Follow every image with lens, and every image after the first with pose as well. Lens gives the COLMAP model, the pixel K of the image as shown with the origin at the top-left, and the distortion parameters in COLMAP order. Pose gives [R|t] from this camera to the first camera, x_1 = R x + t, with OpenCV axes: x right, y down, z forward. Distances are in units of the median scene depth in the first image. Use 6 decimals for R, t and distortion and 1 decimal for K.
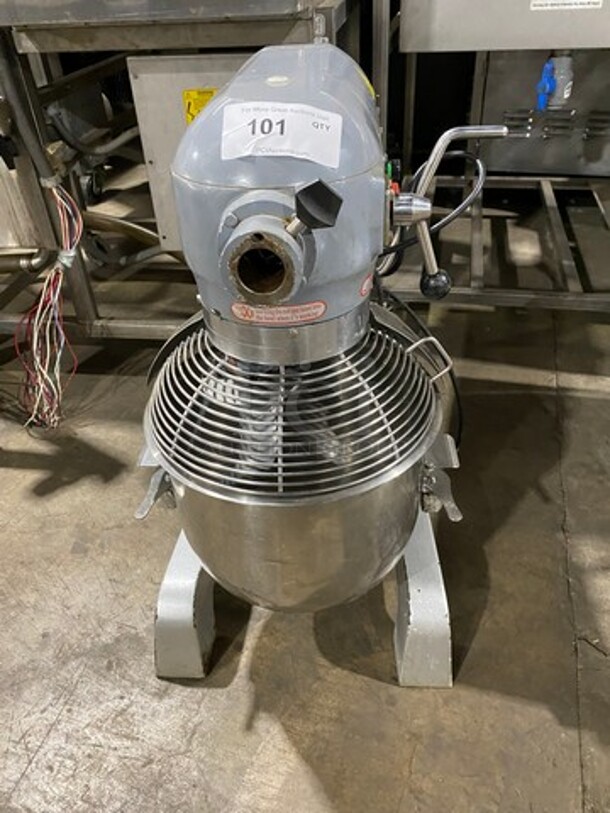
lens RADIAL K [[607.5, 0, 305.0], [0, 607.5, 406.5], [0, 0, 1]] dist [0.011473, 0.000909]
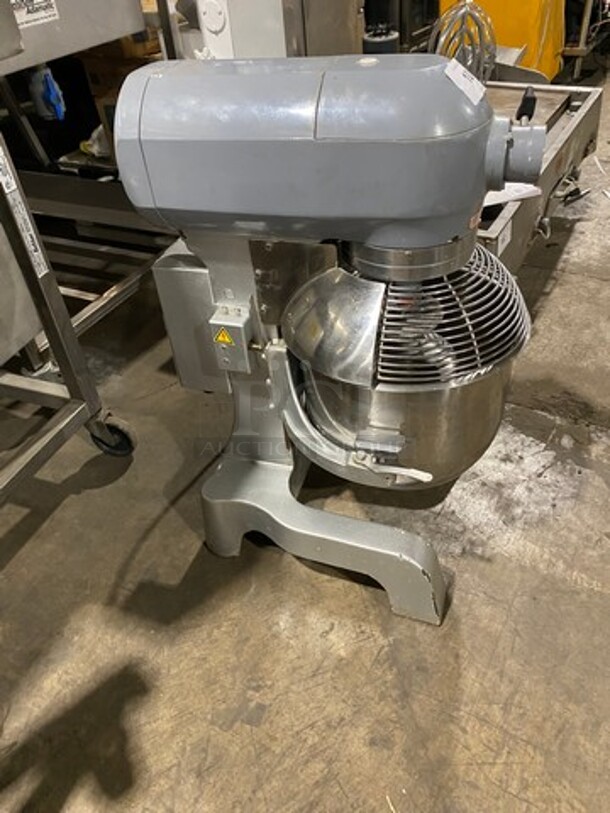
lens RADIAL K [[607.5, 0, 305.0], [0, 607.5, 406.5], [0, 0, 1]] dist [0.011473, 0.000909]
pose [[0.240786, -0.616213, 0.749869, -0.755332], [0.627018, 0.688499, 0.364443, -0.325222], [-0.740858, 0.382428, 0.552157, 0.363876]]
